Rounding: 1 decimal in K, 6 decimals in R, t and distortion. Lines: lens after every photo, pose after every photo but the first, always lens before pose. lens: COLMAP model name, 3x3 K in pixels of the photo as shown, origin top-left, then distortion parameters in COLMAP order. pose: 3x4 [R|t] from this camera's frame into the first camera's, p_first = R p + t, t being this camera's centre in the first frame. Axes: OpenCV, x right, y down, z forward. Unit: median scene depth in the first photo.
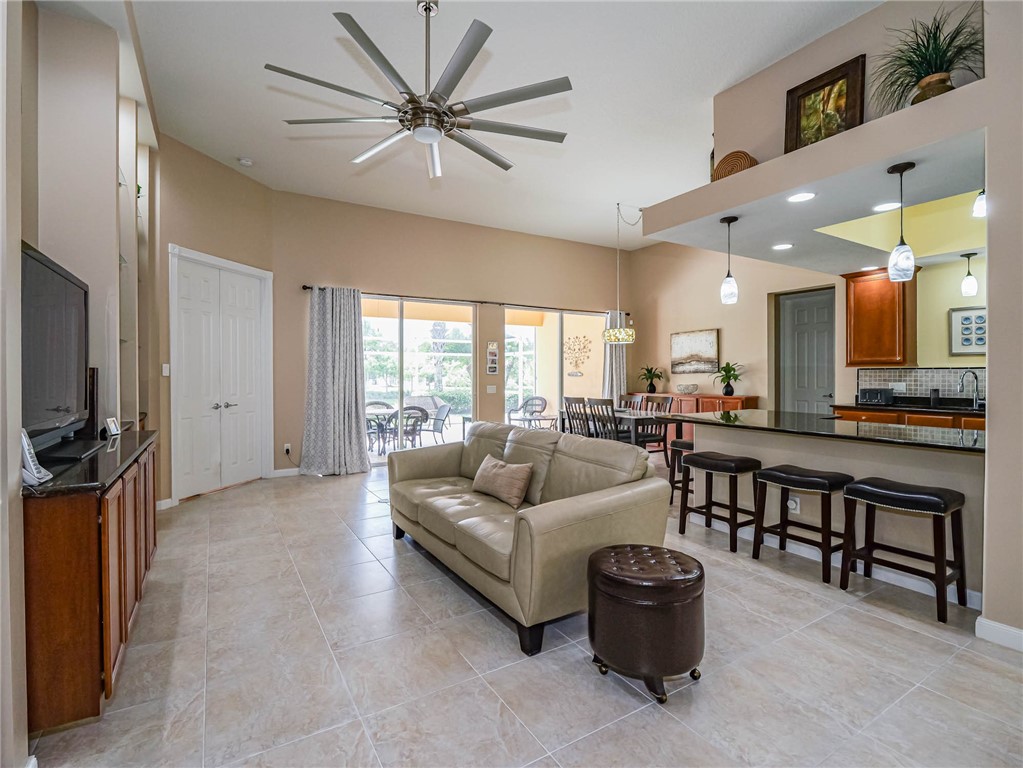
lens RADIAL K [[507.4, 0, 505.3], [0, 507.4, 379.9], [0, 0, 1]] dist [0.000170, -0.004226]
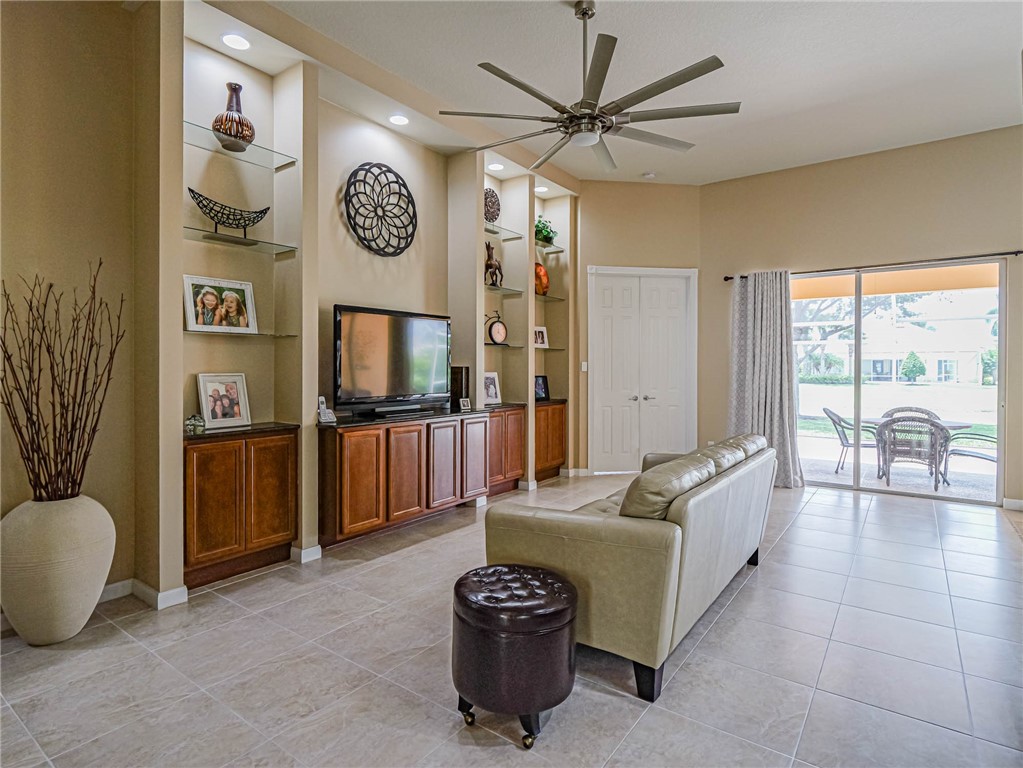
lens RADIAL K [[569.0, 0, 503.2], [0, 569.0, 377.7], [0, 0, 1]] dist [0.002744, -0.001260]
pose [[0.369073, 0.018888, -0.929209, 0.446504], [-0.012588, 0.999803, 0.015323, -0.008412], [0.929315, 0.006042, 0.369238, 0.224065]]
